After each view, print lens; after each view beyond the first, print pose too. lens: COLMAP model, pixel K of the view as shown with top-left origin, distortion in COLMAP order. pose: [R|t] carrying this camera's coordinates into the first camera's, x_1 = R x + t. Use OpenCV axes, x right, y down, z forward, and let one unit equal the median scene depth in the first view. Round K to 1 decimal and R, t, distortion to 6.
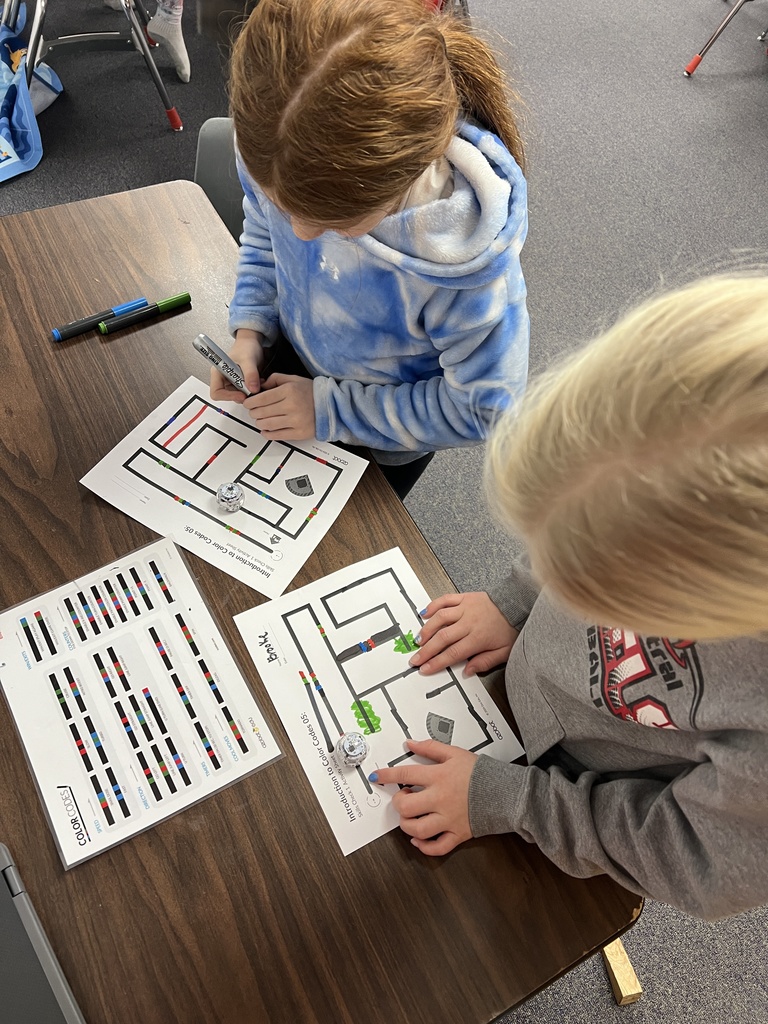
lens RADIAL K [[777.7, 0, 385.5], [0, 777.7, 512.6], [0, 0, 1]] dist [-0.003181, -0.000242]
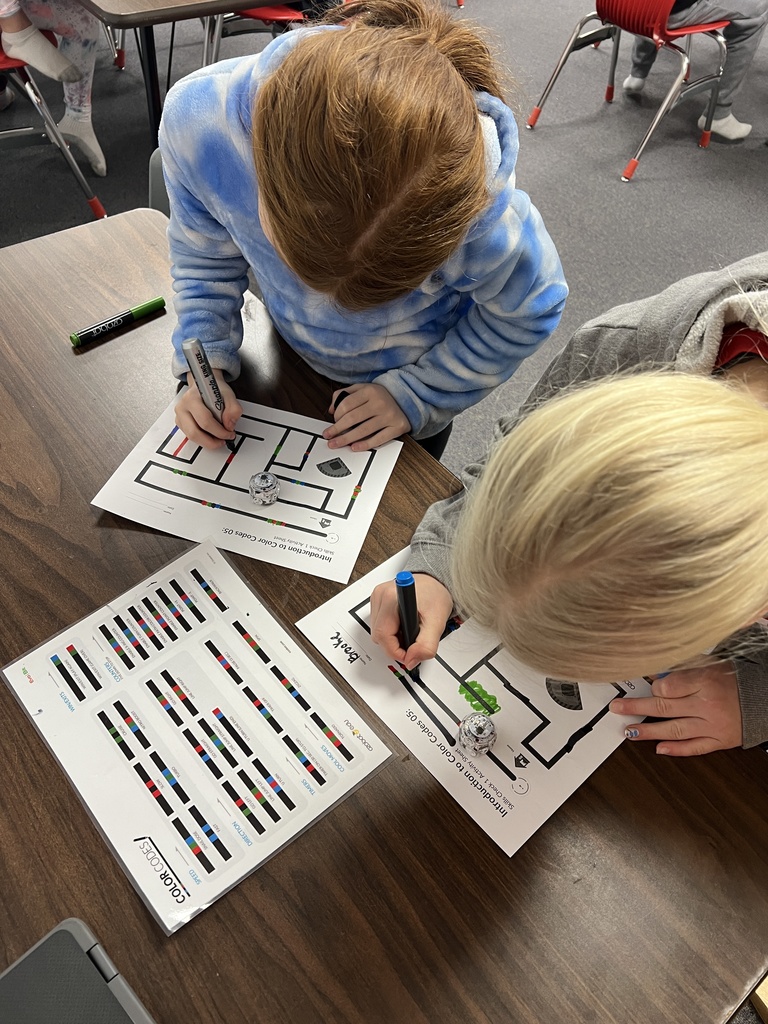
lens RADIAL K [[777.7, 0, 382.3], [0, 777.7, 511.5], [0, 0, 1]] dist [-0.003181, -0.000242]
pose [[0.983058, -0.169049, 0.070850, -0.154882], [0.176180, 0.978108, -0.110750, 0.141591], [-0.050577, 0.121356, 0.991320, 0.136554]]
